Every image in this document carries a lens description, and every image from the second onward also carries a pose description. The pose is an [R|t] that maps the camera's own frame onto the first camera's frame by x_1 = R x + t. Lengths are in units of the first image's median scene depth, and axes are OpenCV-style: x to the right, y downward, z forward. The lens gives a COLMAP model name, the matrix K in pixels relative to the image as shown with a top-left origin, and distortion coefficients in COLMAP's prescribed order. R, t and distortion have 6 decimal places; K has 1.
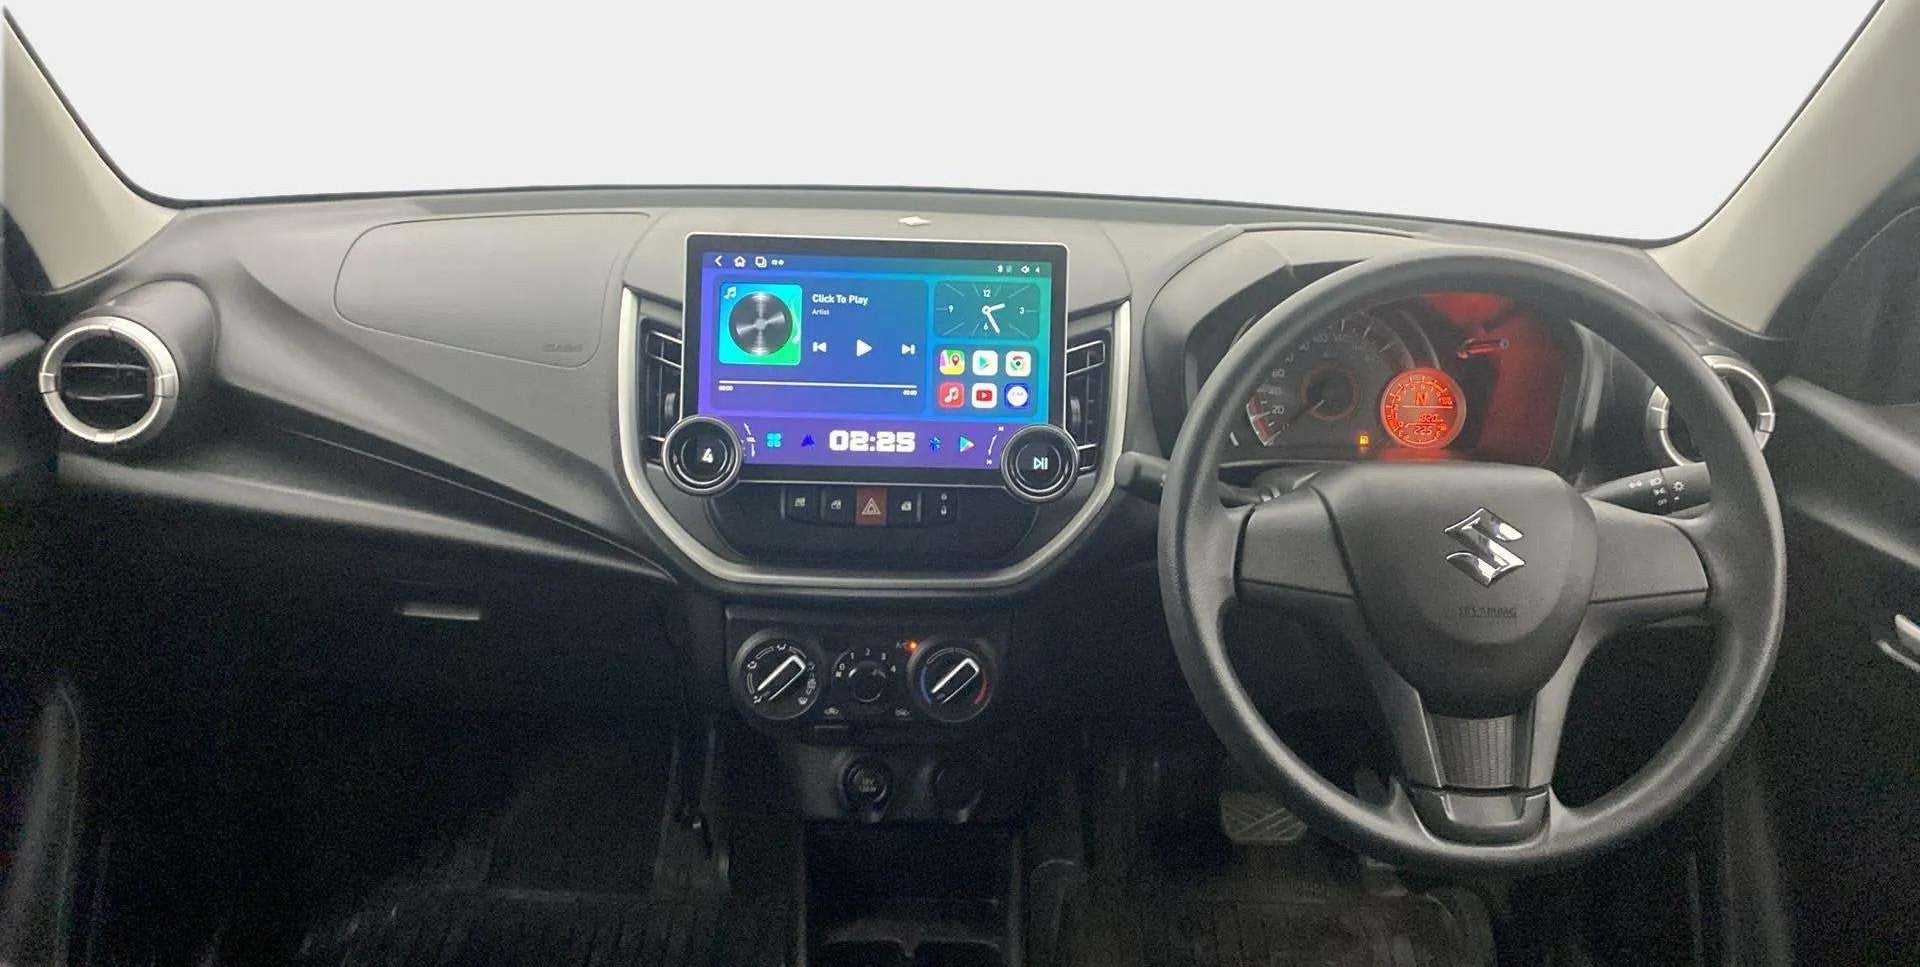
lens RADIAL K [[1452.8, 0, 960.8], [0, 1452.8, 372.4], [0, 0, 1]] dist [0.090808, -0.172478]
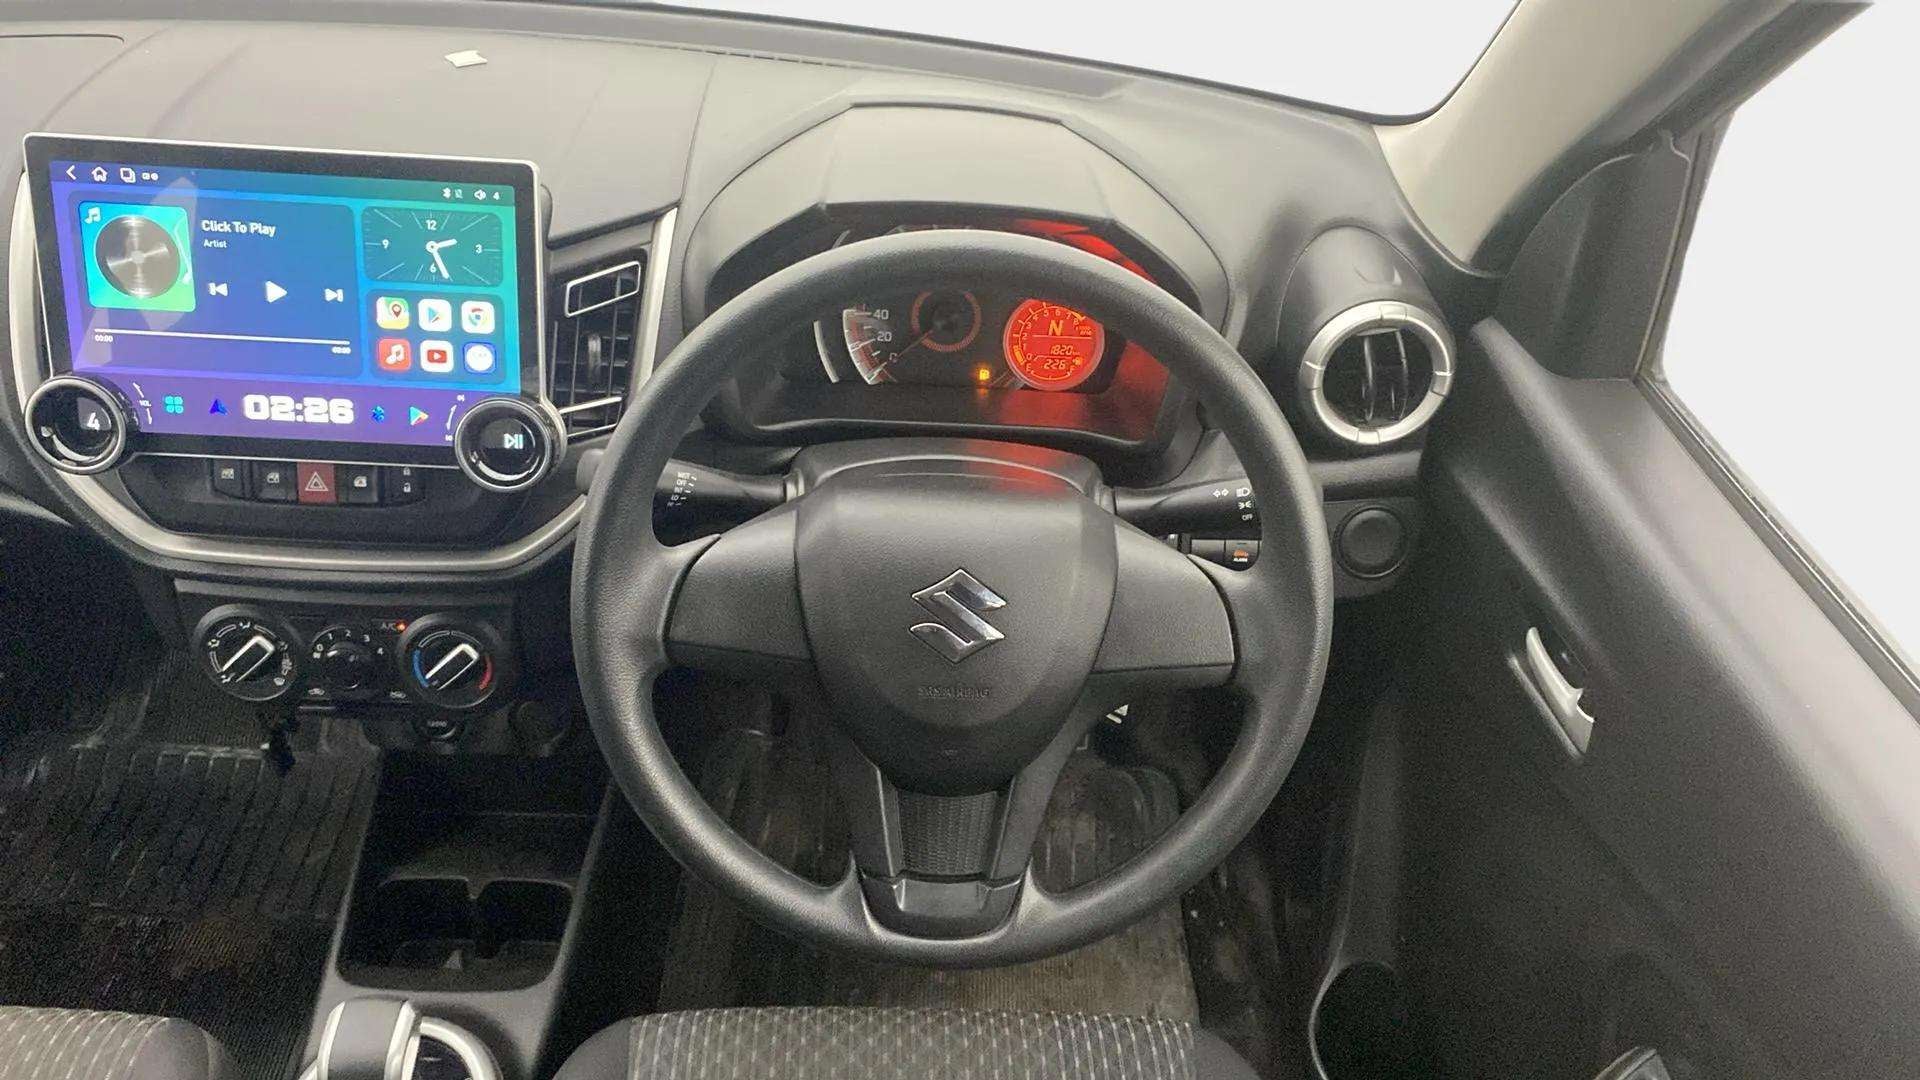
lens RADIAL K [[1456.3, 0, 957.0], [0, 1456.3, 530.8], [0, 0, 1]] dist [0.036480, -0.048602]
pose [[0.999502, 0.029388, 0.011493, 0.294862], [-0.031528, 0.945236, 0.324862, -0.163174], [-0.001316, -0.325062, 0.945692, 0.209536]]
